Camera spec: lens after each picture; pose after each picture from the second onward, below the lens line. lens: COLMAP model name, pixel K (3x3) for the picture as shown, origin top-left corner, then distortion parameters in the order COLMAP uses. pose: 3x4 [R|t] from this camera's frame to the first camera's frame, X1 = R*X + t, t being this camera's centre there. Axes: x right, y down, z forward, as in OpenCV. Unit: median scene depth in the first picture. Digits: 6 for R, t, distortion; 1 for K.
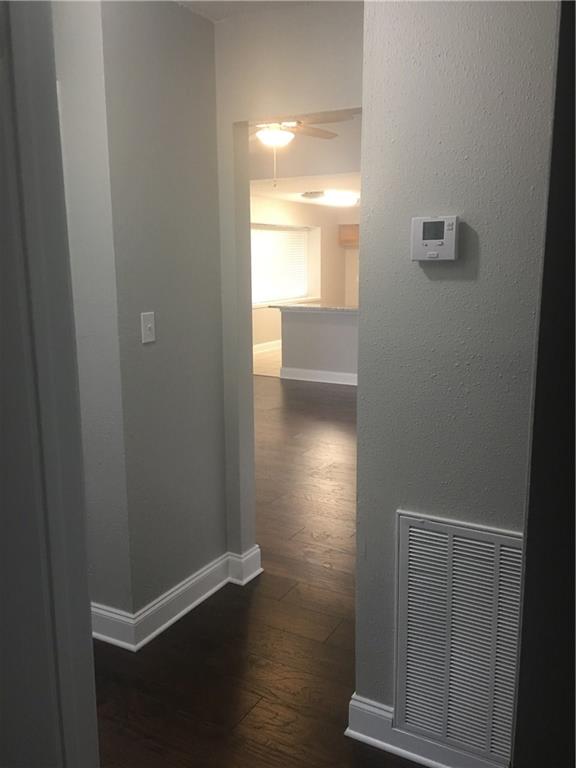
lens RADIAL K [[663.7, 0, 288.0], [0, 663.7, 384.0], [0, 0, 1]] dist [0.095841, 0.003280]
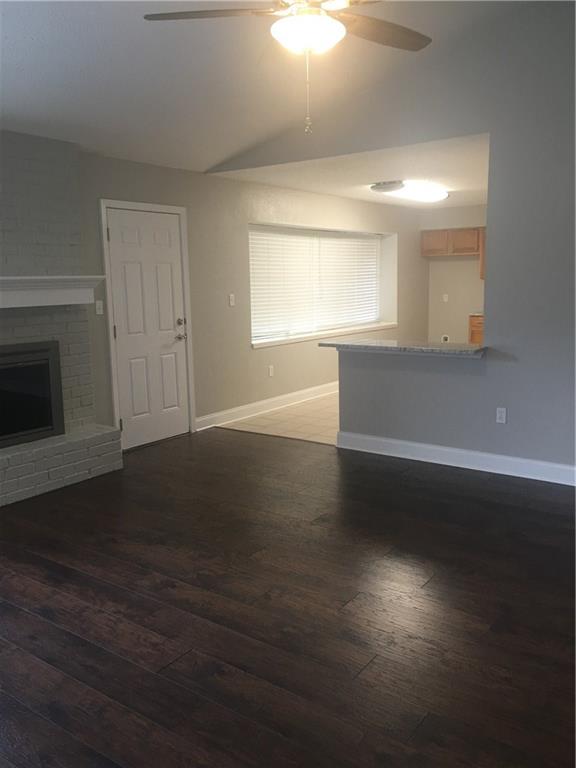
lens RADIAL K [[663.7, 0, 288.0], [0, 663.7, 384.0], [0, 0, 1]] dist [0.095841, 0.003280]
pose [[0.993535, 0.001695, -0.113513, 0.015368], [-0.004354, 0.999722, -0.023189, -0.057402], [0.113442, 0.023533, 0.993266, 0.307090]]
